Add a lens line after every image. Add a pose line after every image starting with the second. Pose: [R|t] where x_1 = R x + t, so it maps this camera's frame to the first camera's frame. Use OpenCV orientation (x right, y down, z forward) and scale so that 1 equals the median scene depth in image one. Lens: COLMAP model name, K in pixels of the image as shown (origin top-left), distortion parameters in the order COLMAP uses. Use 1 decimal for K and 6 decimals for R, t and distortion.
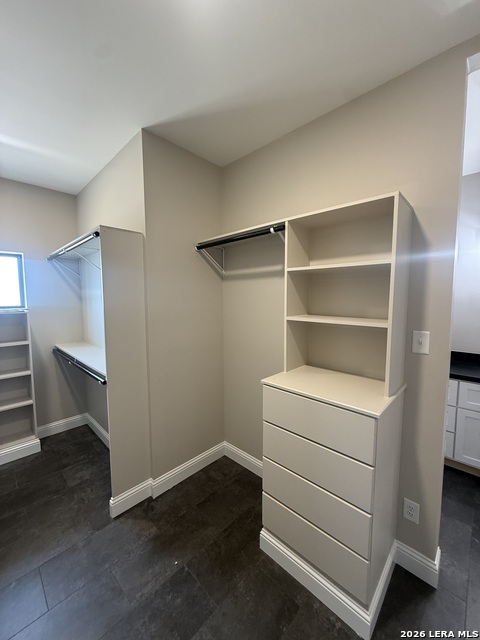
lens RADIAL K [[255.6, 0, 238.2], [0, 255.6, 319.7], [0, 0, 1]] dist [-0.001557, -0.000570]
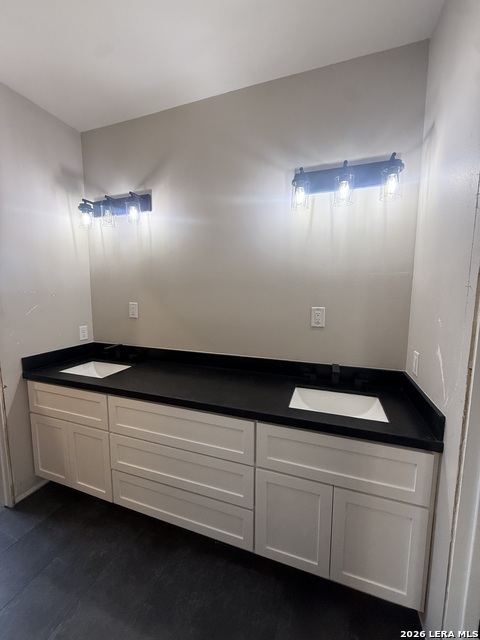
lens RADIAL K [[255.6, 0, 239.3], [0, 255.6, 319.7], [0, 0, 1]] dist [-0.001557, -0.000570]
pose [[0.909850, -0.043419, 0.412659, 0.387683], [0.034148, 0.998972, 0.029820, -0.004864], [-0.413529, -0.013040, 0.910397, 0.318262]]
